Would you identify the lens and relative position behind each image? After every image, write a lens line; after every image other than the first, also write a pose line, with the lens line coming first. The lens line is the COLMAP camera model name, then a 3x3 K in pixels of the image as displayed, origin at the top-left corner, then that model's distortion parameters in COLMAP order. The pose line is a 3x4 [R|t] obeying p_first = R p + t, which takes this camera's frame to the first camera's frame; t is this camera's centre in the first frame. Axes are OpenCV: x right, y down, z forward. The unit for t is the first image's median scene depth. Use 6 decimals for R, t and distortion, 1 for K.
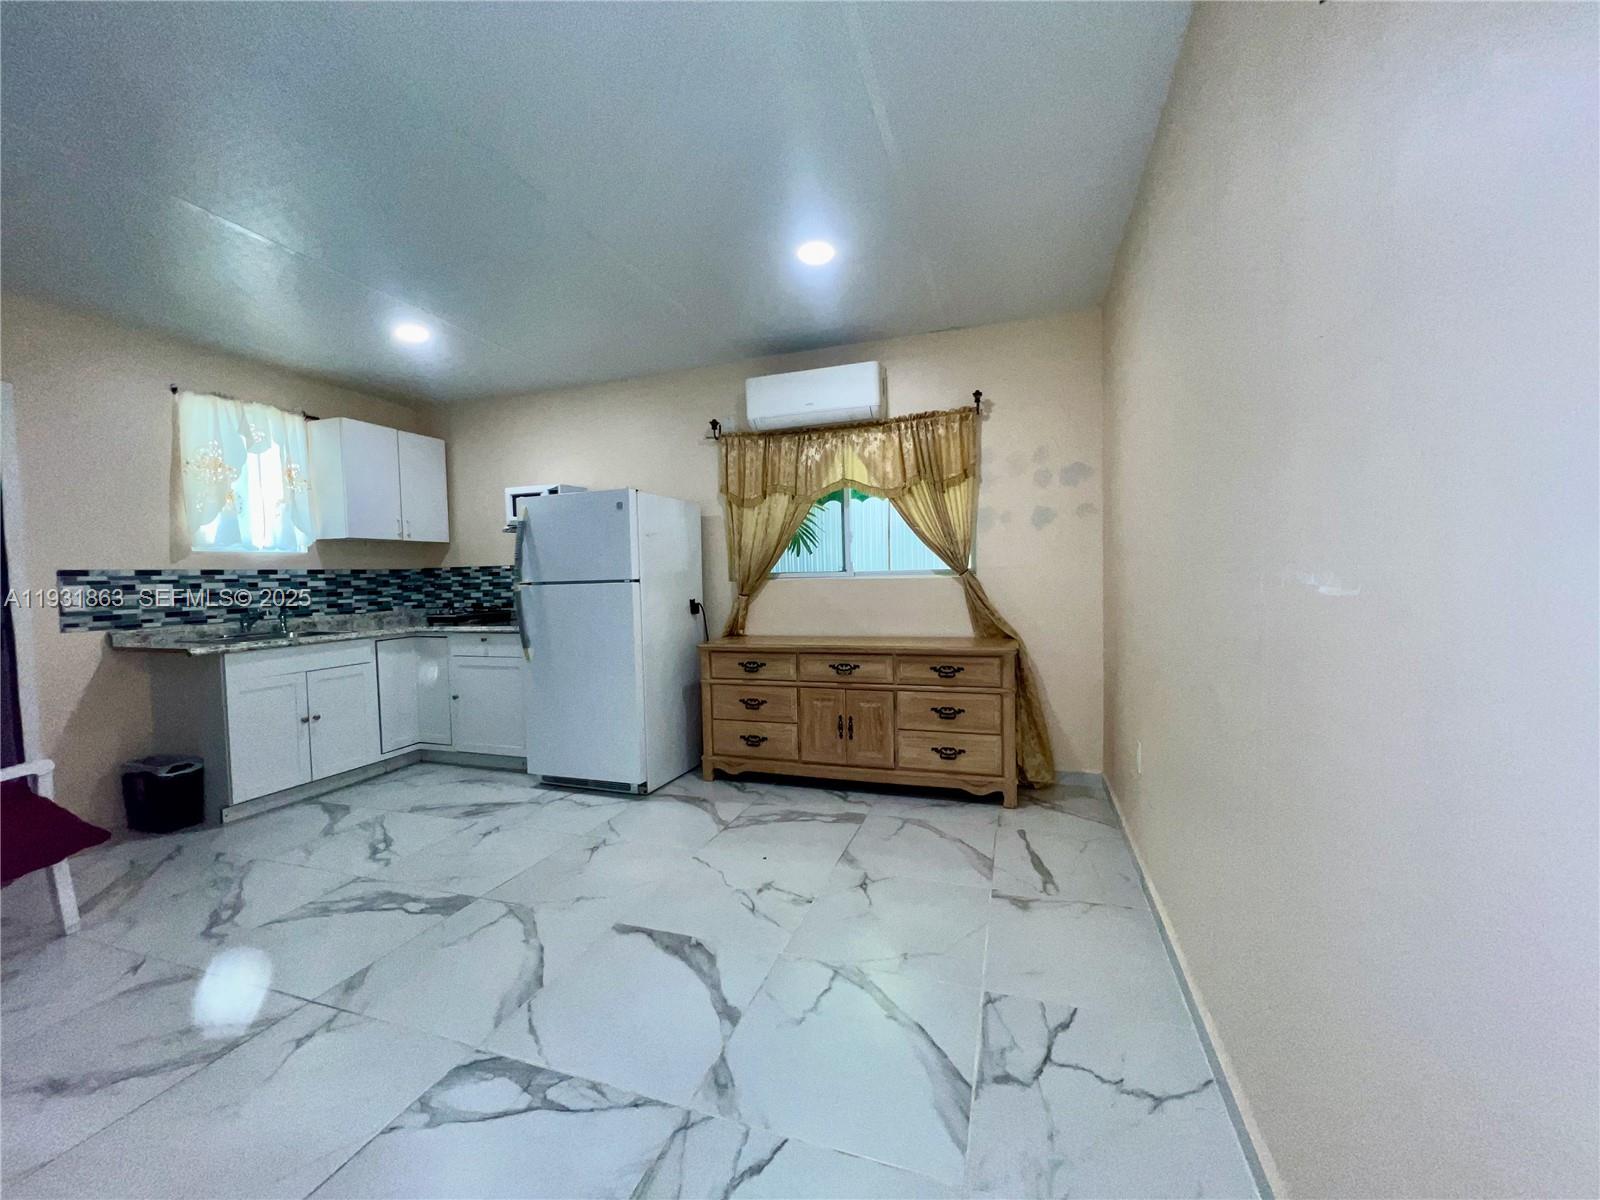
lens RADIAL K [[639.0, 0, 788.7], [0, 639.0, 588.1], [0, 0, 1]] dist [-0.002334, 0.000218]
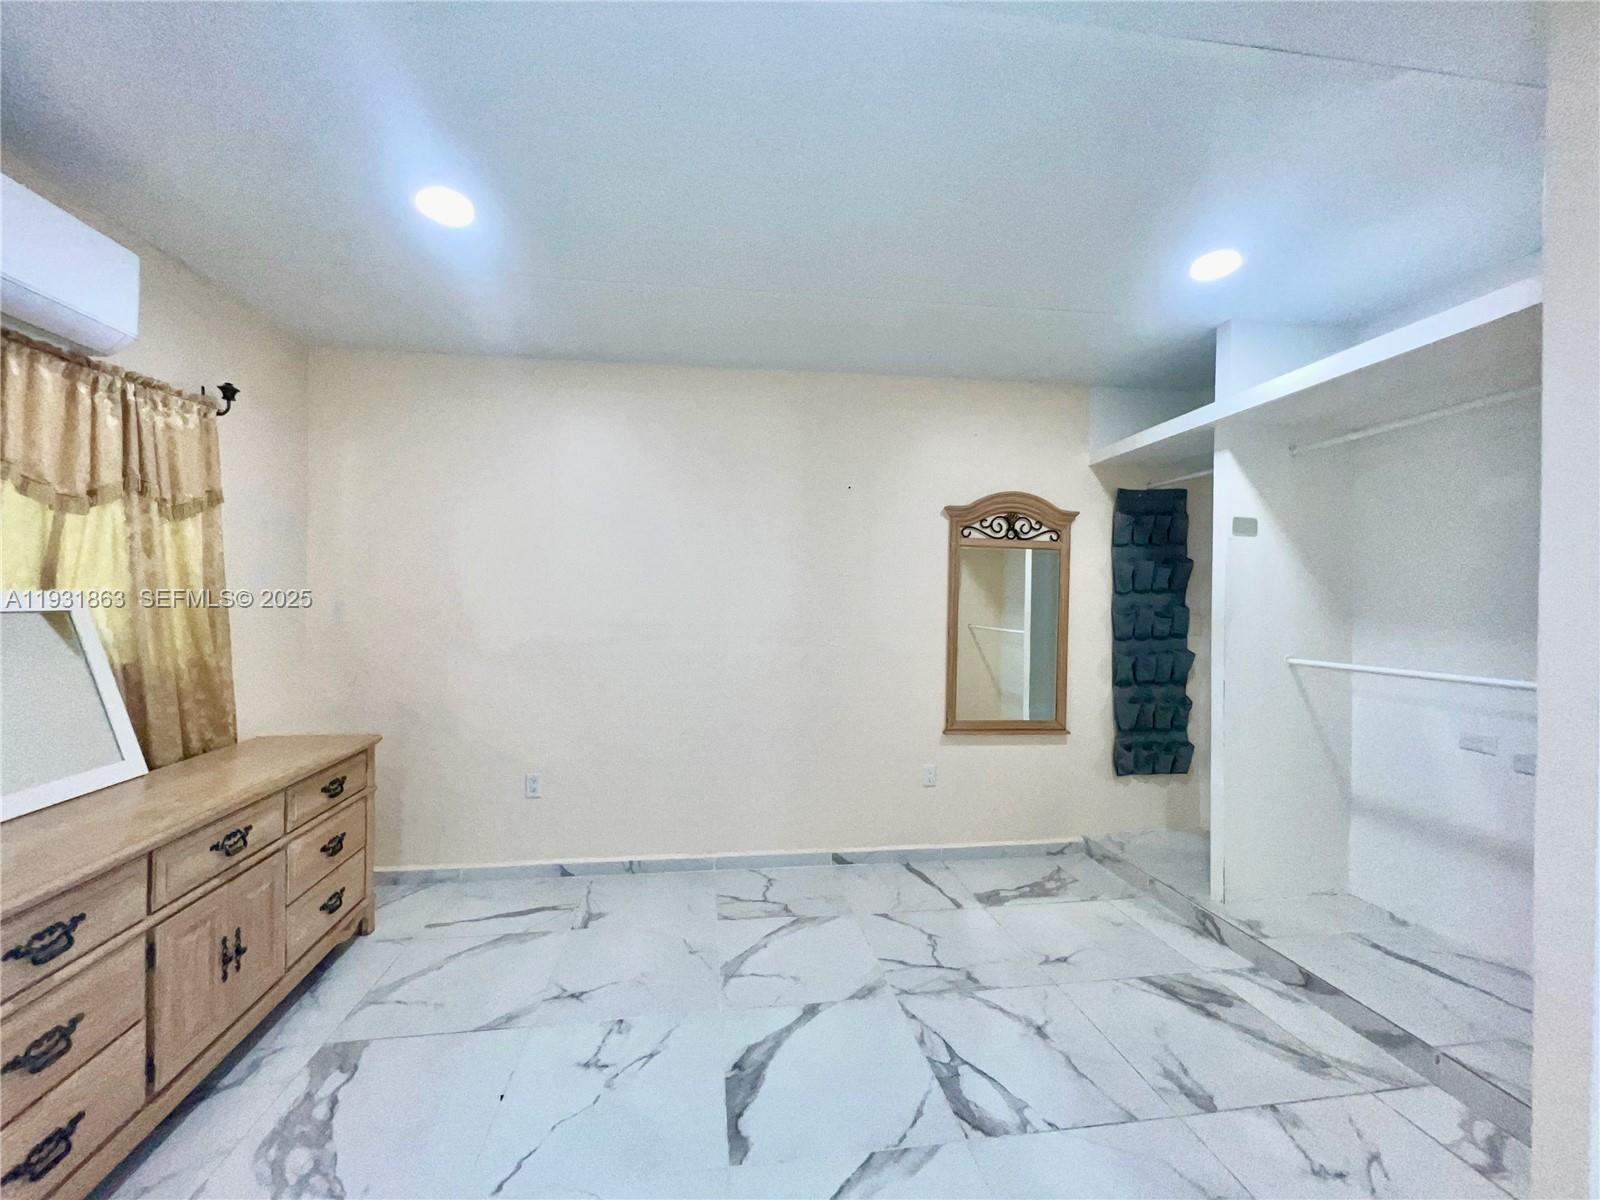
lens RADIAL K [[639.0, 0, 796.7], [0, 639.0, 610.5], [0, 0, 1]] dist [-0.002334, 0.000218]
pose [[-0.467769, 0.006175, 0.883829, -0.644213], [0.020940, 0.999772, 0.004097, -0.065820], [-0.883603, 0.020424, -0.467792, 0.862587]]
